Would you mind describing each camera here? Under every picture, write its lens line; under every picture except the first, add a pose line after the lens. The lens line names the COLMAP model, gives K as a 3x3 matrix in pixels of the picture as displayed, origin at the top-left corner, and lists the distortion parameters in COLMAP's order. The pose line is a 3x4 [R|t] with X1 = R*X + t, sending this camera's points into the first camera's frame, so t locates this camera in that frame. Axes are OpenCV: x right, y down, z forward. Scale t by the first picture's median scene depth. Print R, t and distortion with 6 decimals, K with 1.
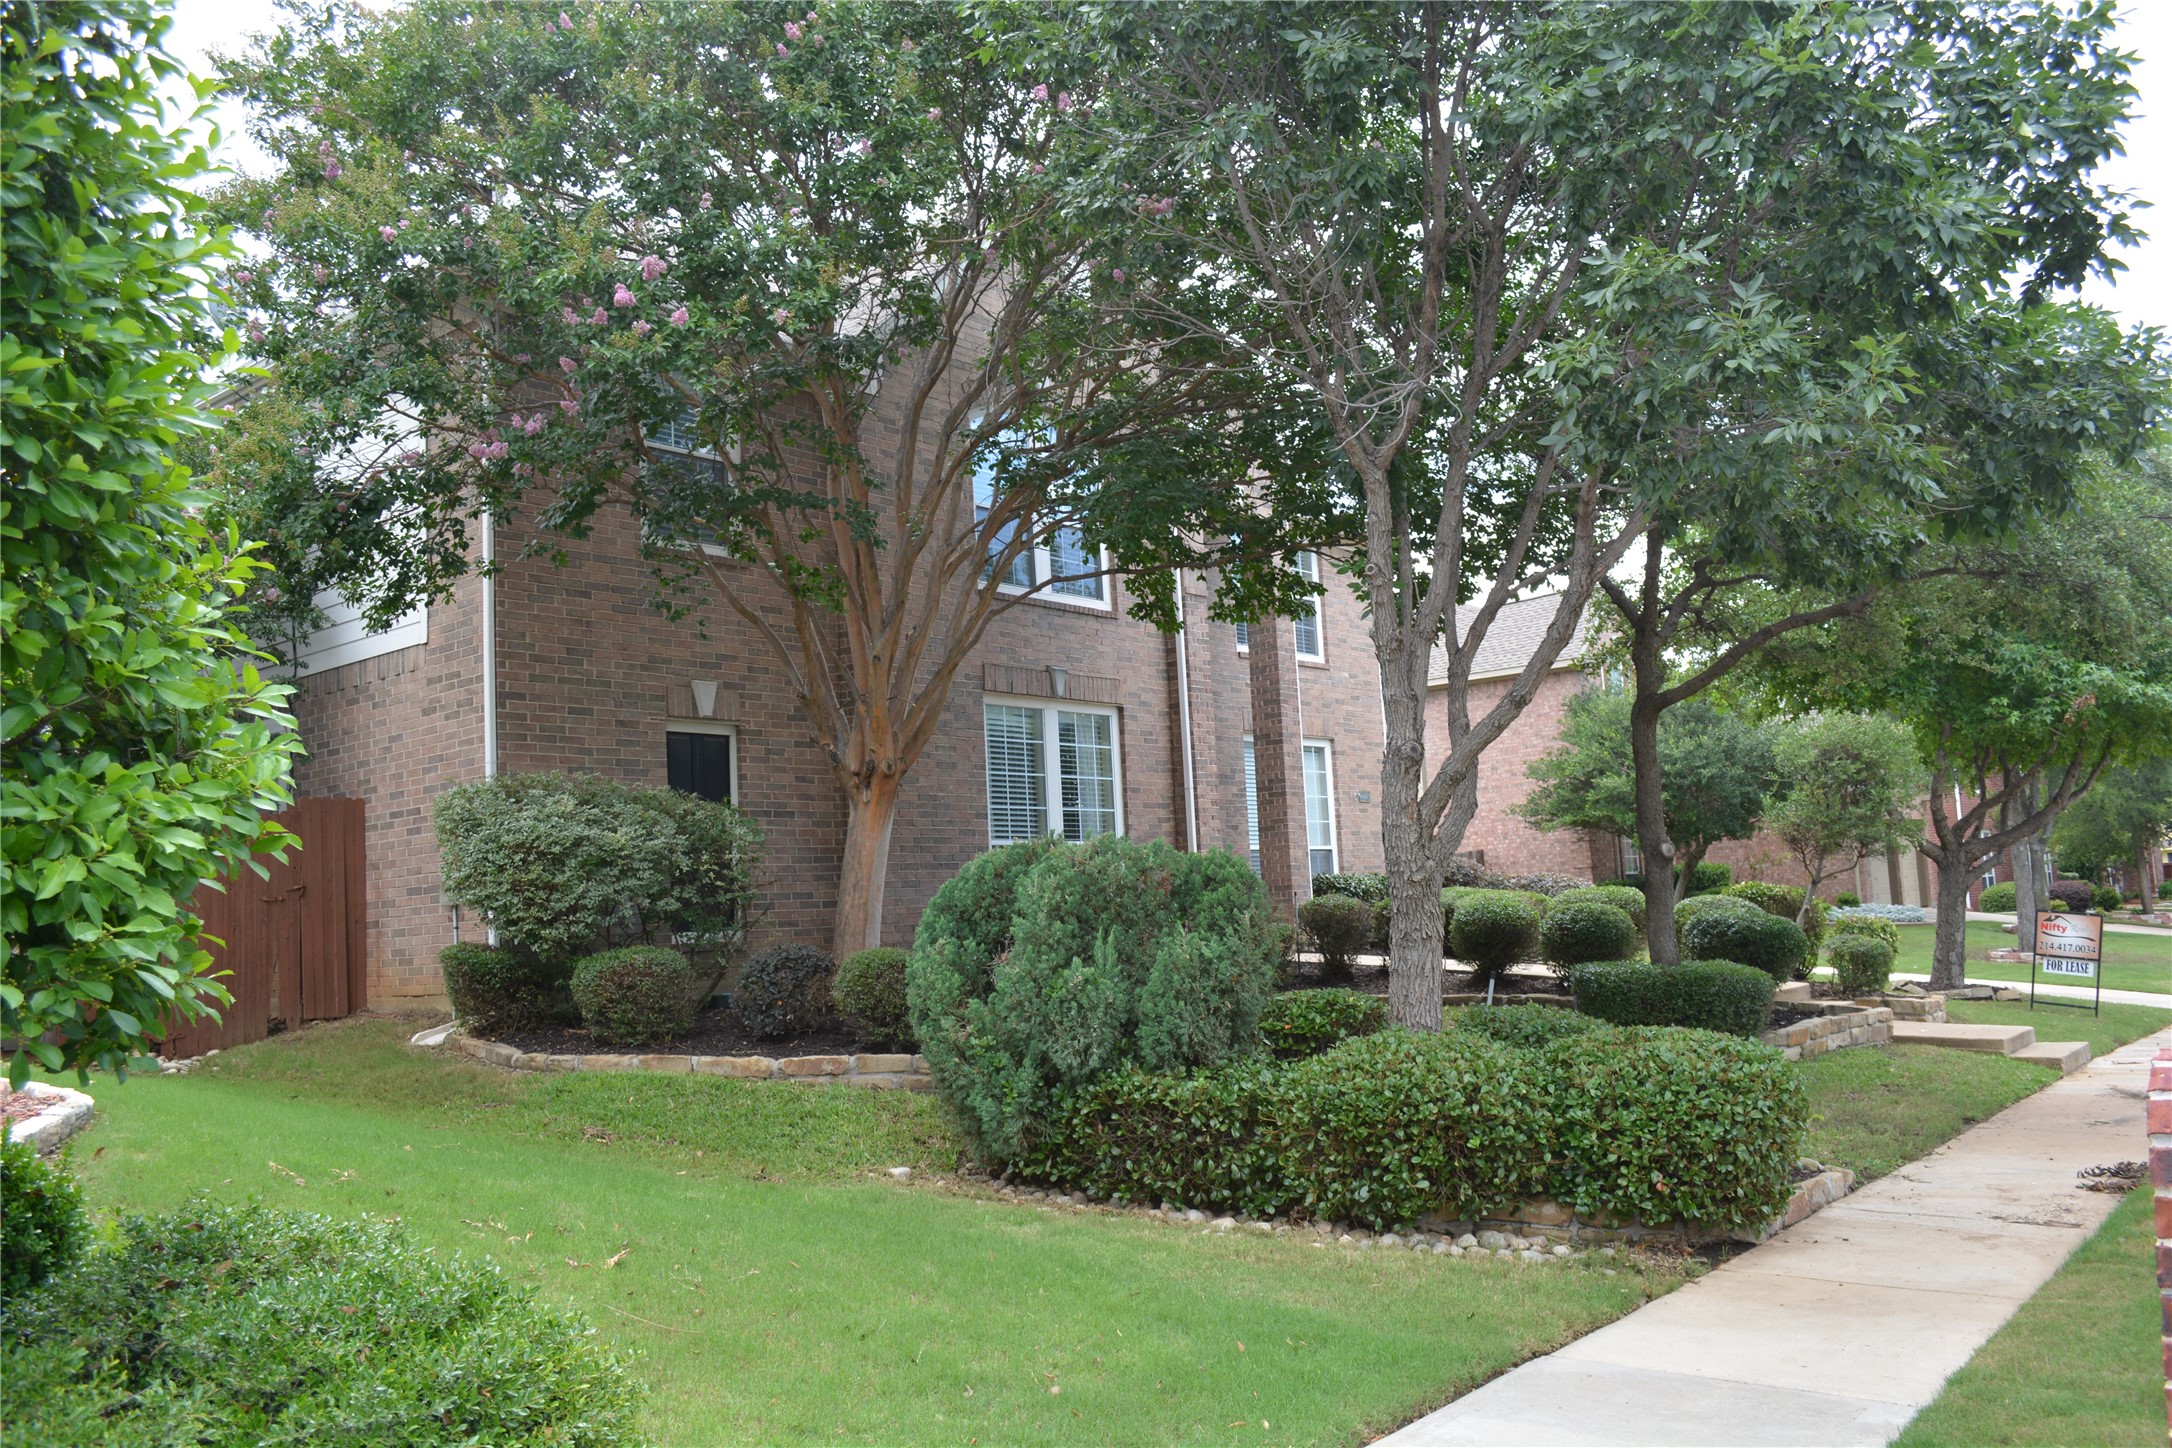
lens RADIAL K [[1722.2, 0, 1086.0], [0, 1722.2, 724.0], [0, 0, 1]] dist [-0.083332, 0.013281]
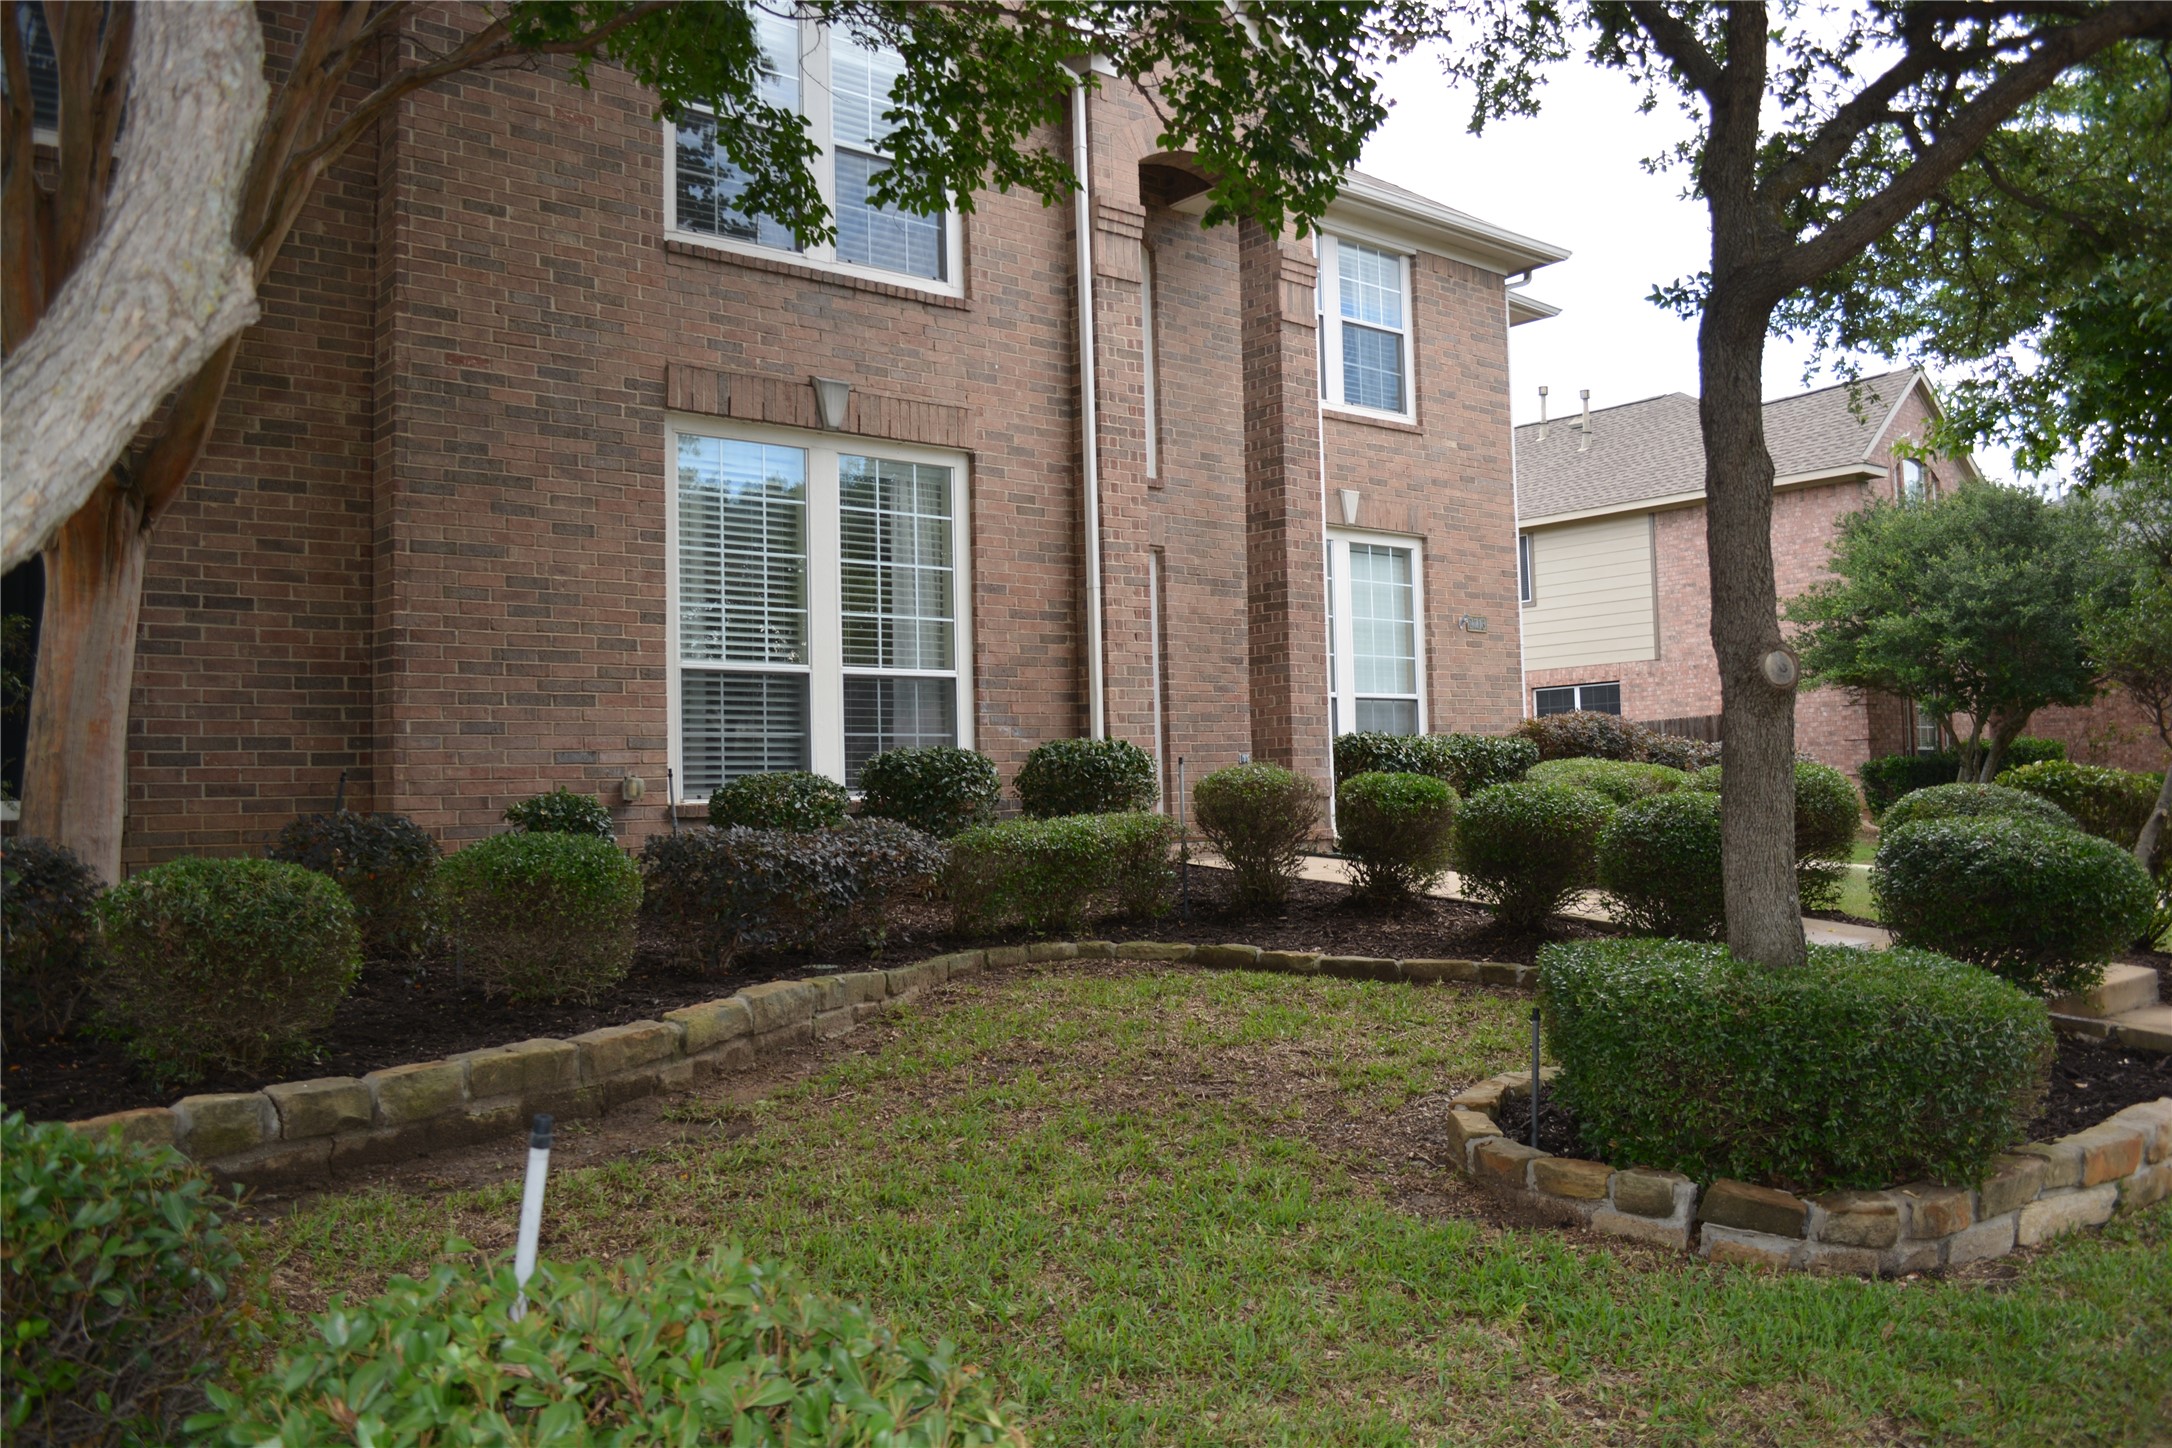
lens RADIAL K [[1722.2, 0, 1086.0], [0, 1722.2, 724.0], [0, 0, 1]] dist [-0.083332, 0.013281]
pose [[0.984184, 0.018077, -0.176223, 0.166040], [-0.004159, 0.996863, 0.079032, 0.036736], [0.177099, -0.077050, 0.981172, 0.385674]]
